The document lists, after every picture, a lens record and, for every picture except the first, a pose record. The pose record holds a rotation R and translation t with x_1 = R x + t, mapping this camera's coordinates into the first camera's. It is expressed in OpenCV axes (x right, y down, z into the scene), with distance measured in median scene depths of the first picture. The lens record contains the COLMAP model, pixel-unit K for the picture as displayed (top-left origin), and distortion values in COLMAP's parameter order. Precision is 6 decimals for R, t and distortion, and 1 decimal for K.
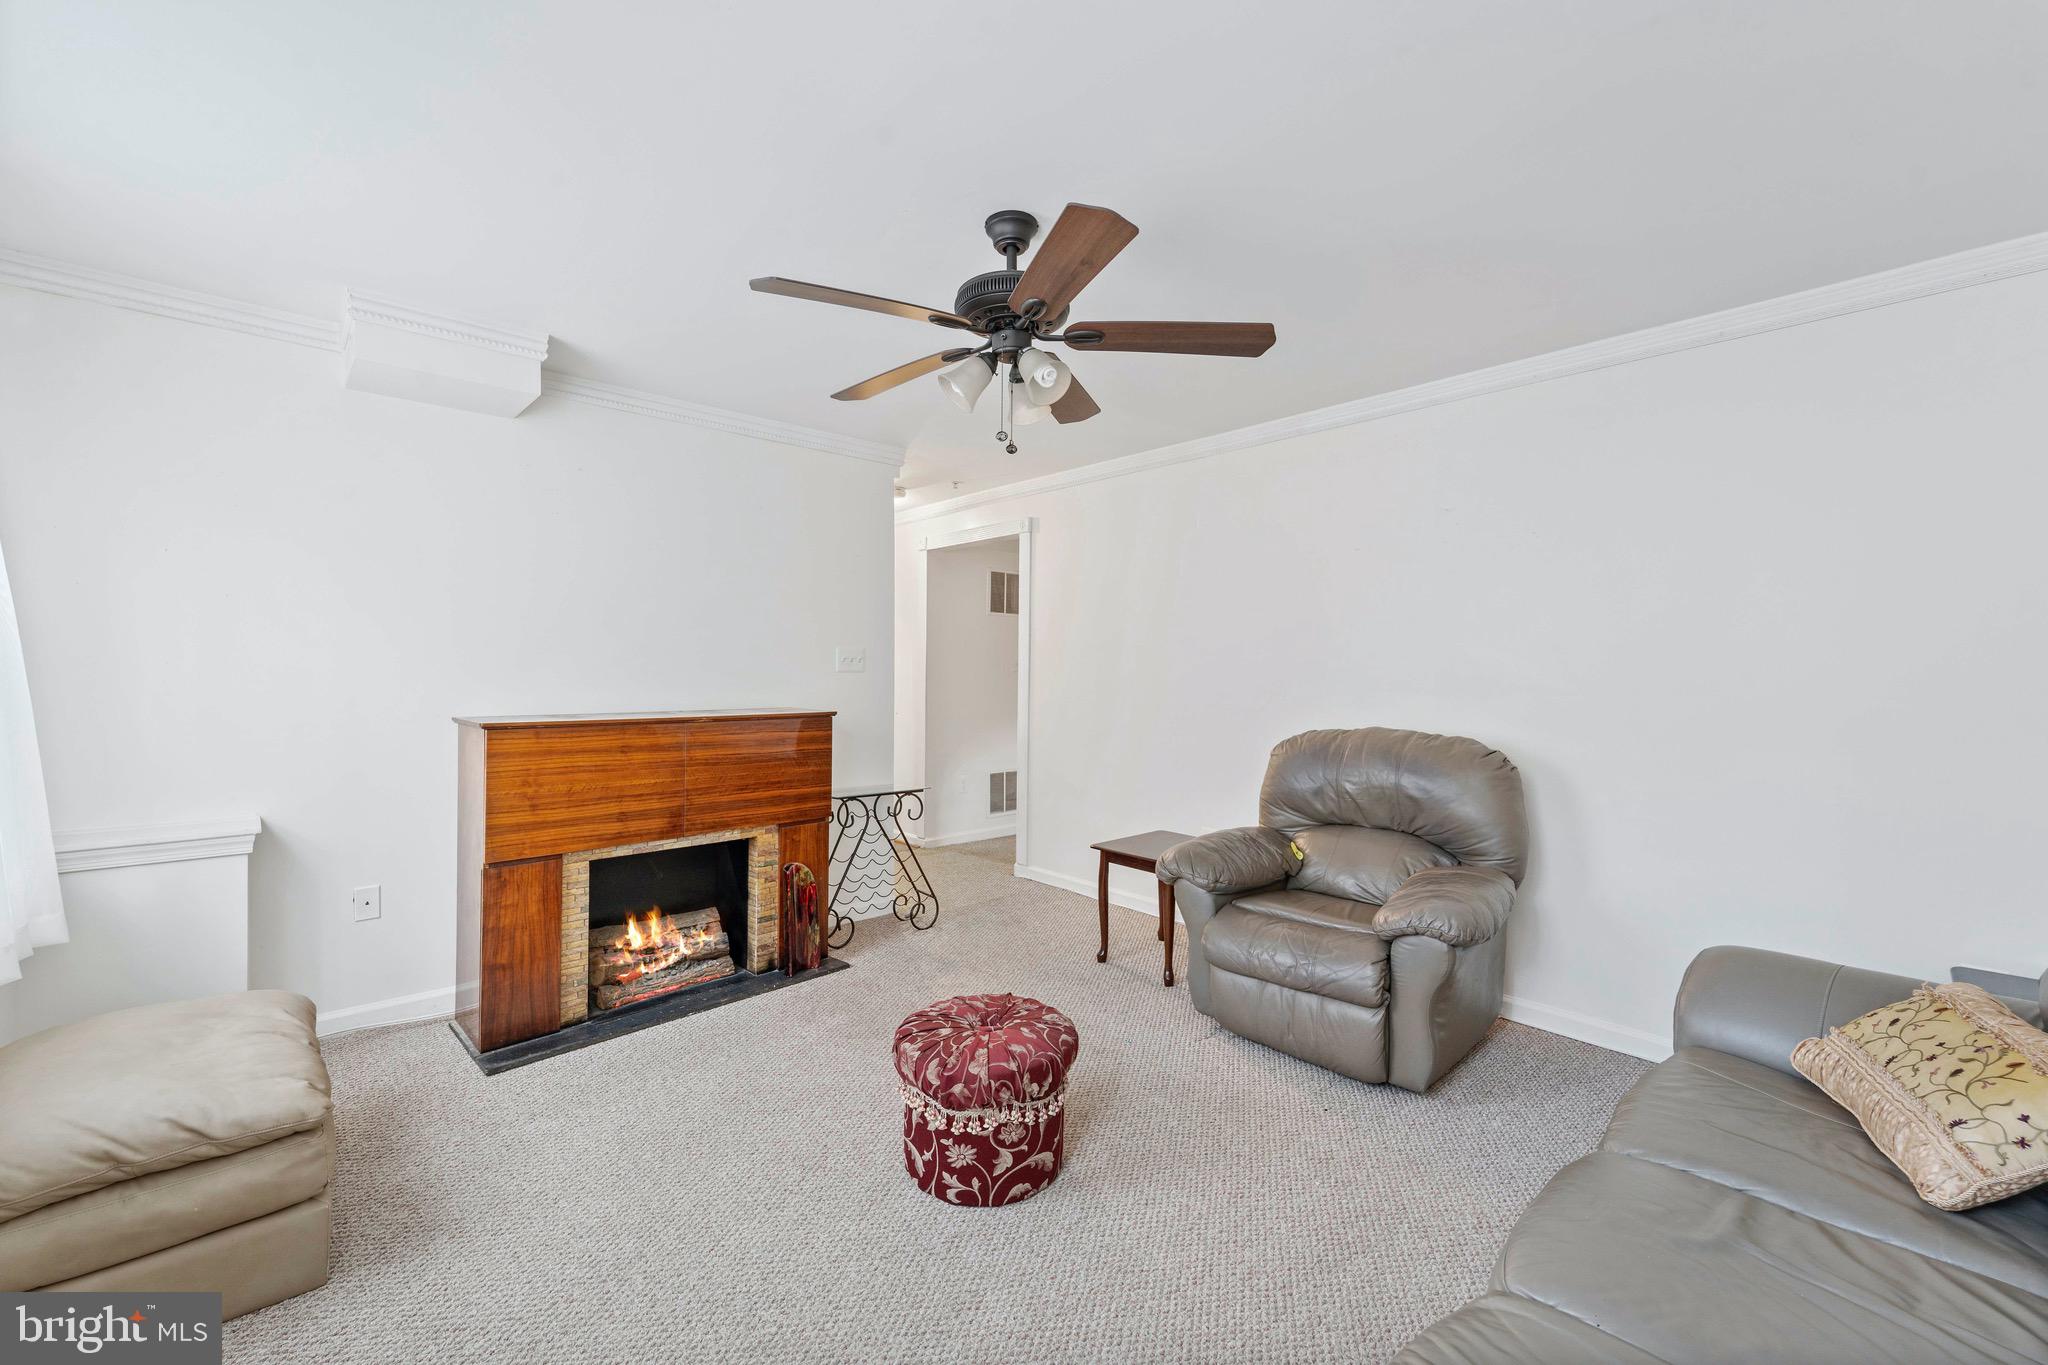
lens RADIAL K [[840.9, 0, 1019.9], [0, 840.9, 659.4], [0, 0, 1]] dist [-0.000413, -0.000036]
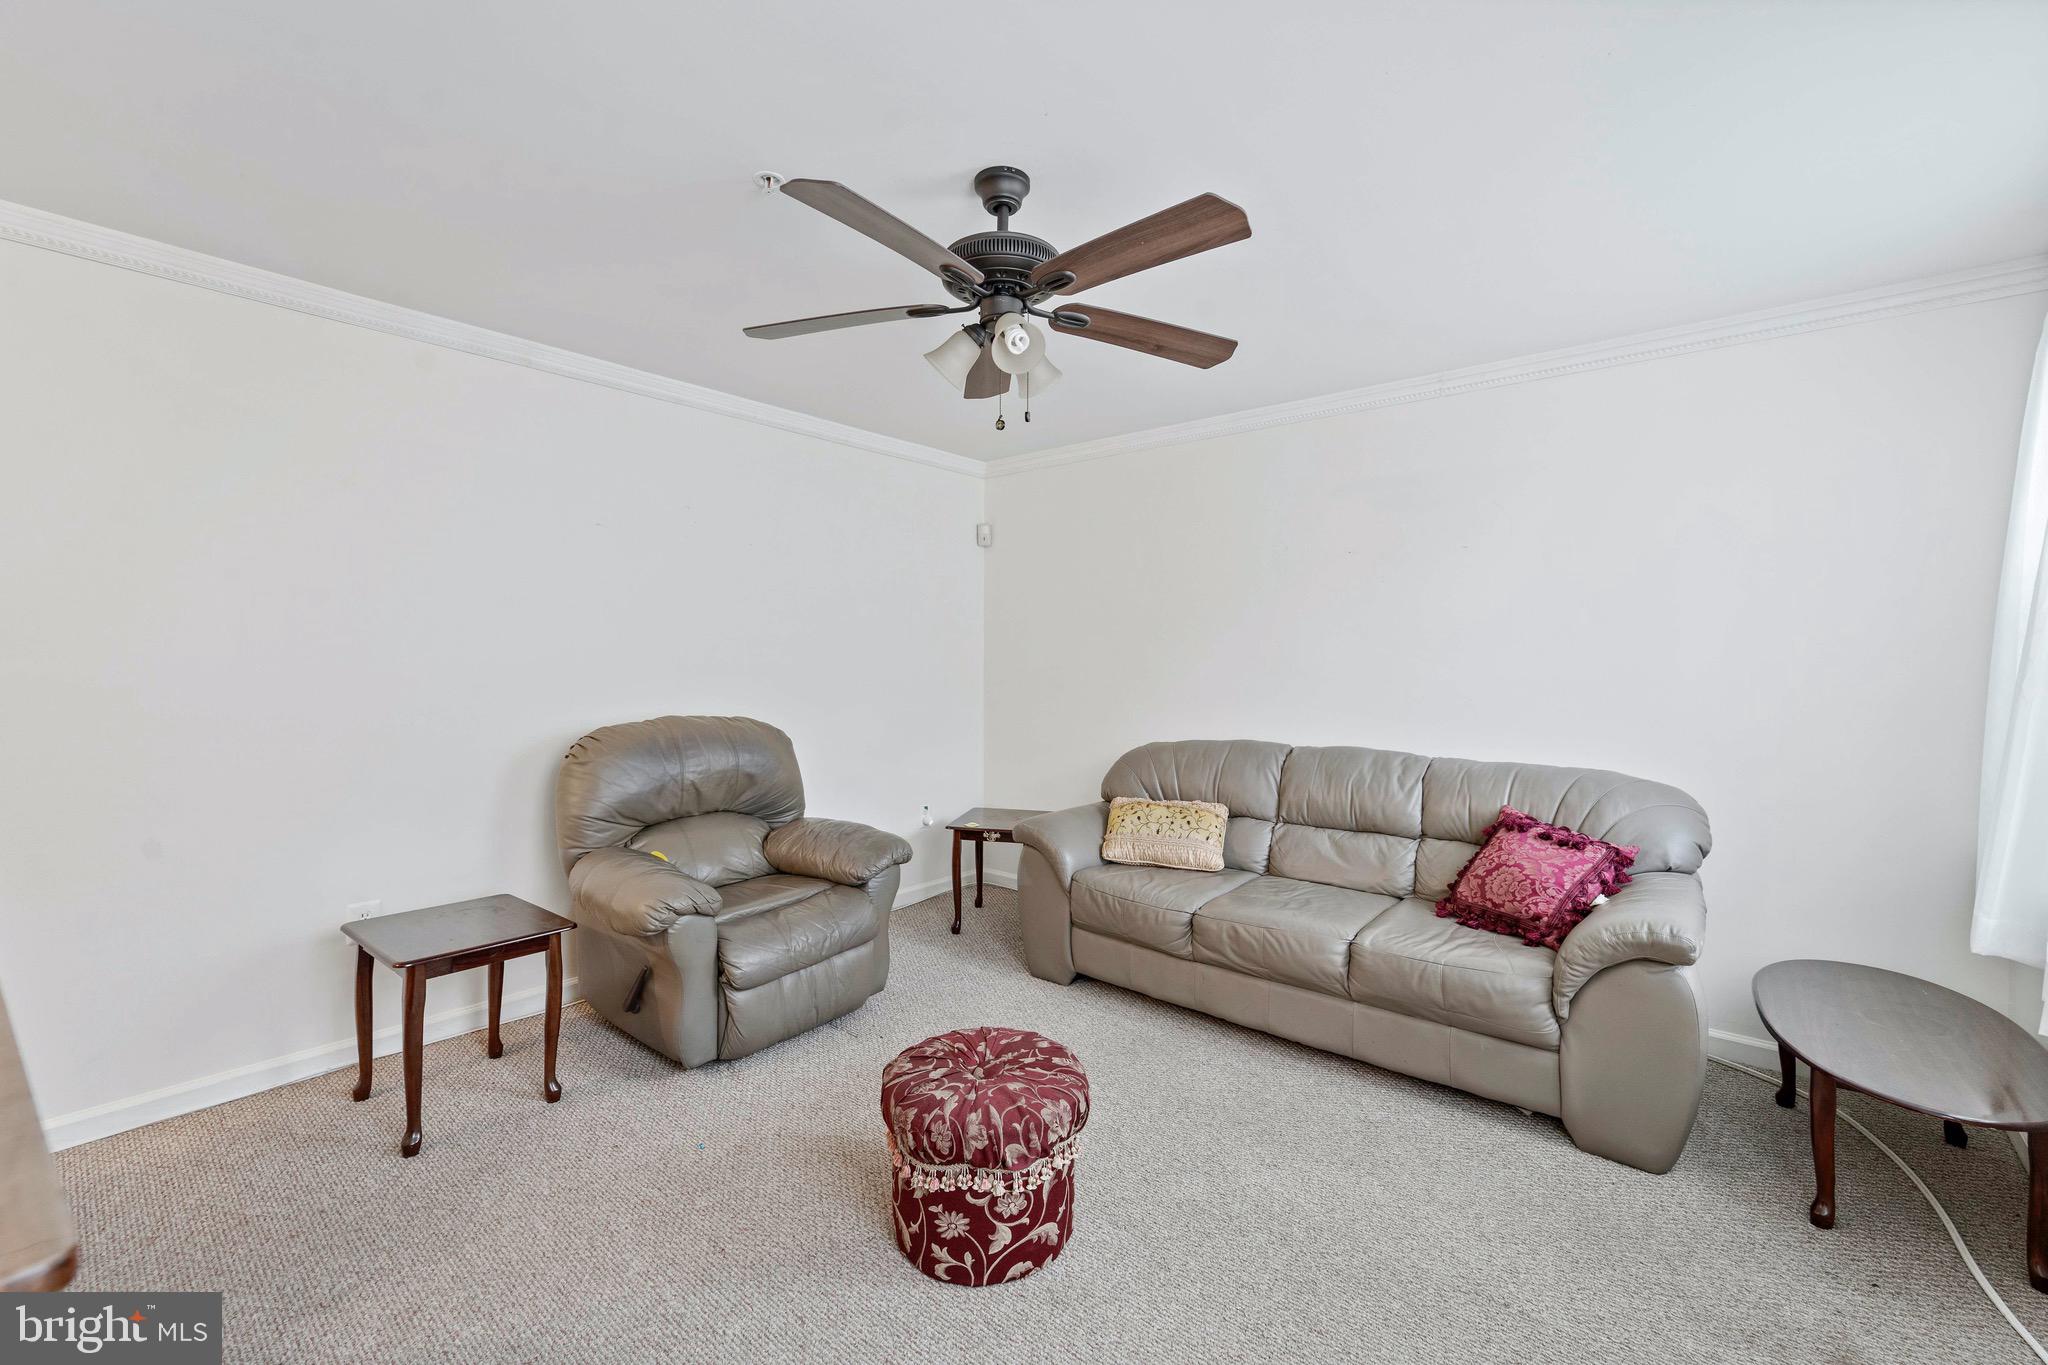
lens RADIAL K [[838.2, 0, 1026.5], [0, 838.2, 637.3], [0, 0, 1]] dist [-0.001220, -0.000205]
pose [[-0.116479, 0.008689, 0.993155, -0.675681], [-0.011648, 0.999881, -0.010114, -0.008459], [-0.993125, -0.012746, -0.116364, 0.778011]]
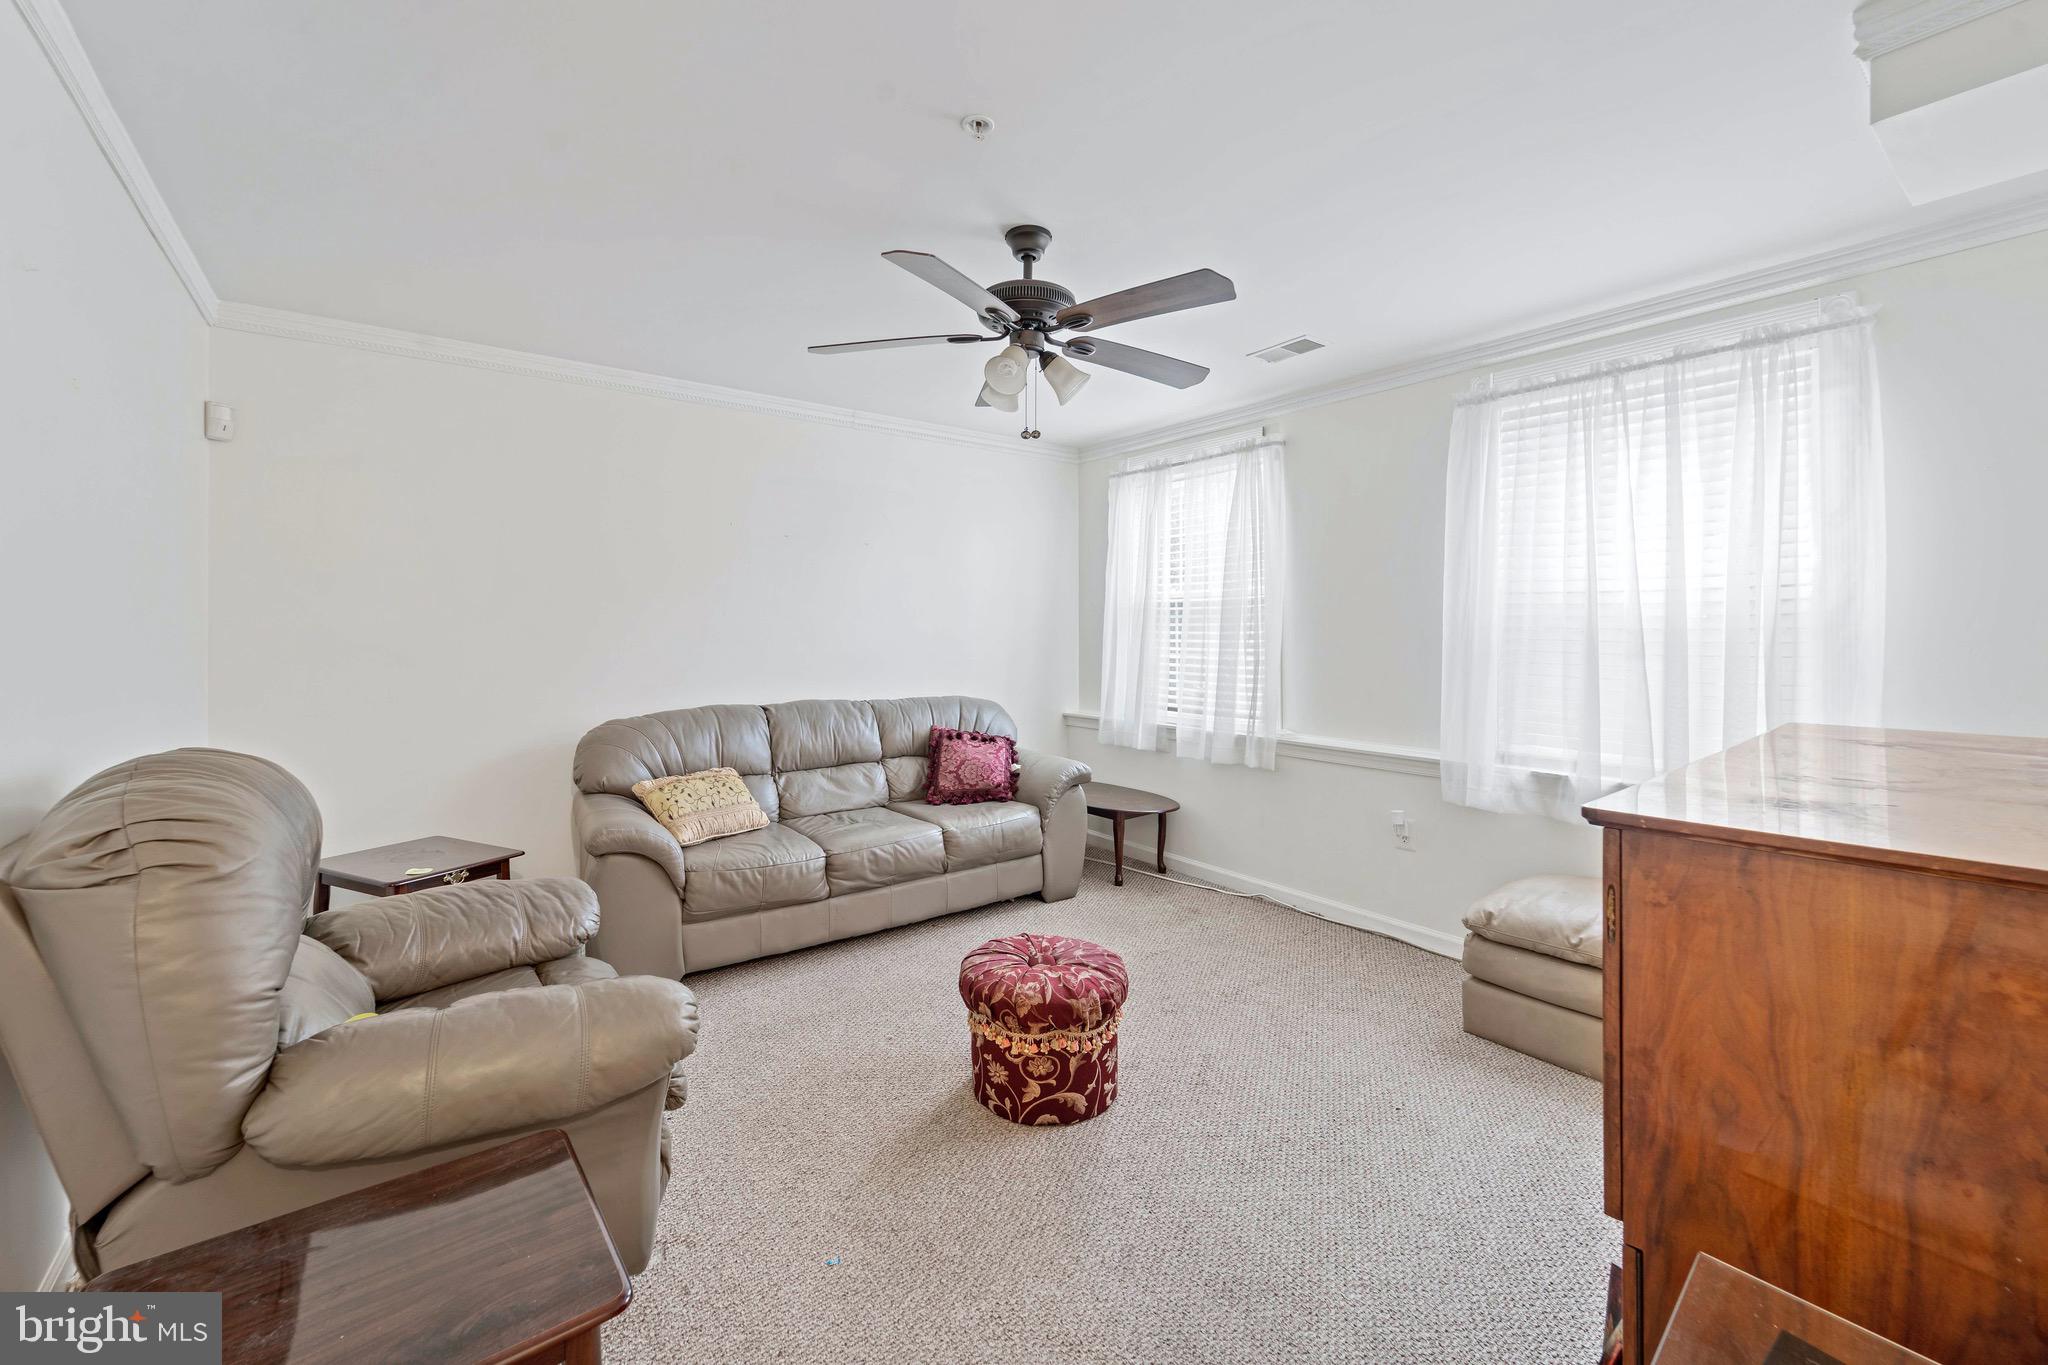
lens RADIAL K [[838.2, 0, 1026.5], [0, 838.2, 637.3], [0, 0, 1]] dist [-0.001220, -0.000205]
pose [[-0.992541, -0.014815, 0.121011, -0.111751], [-0.014560, 0.999890, 0.002991, 0.014136], [-0.121042, 0.001207, -0.992647, 1.493066]]
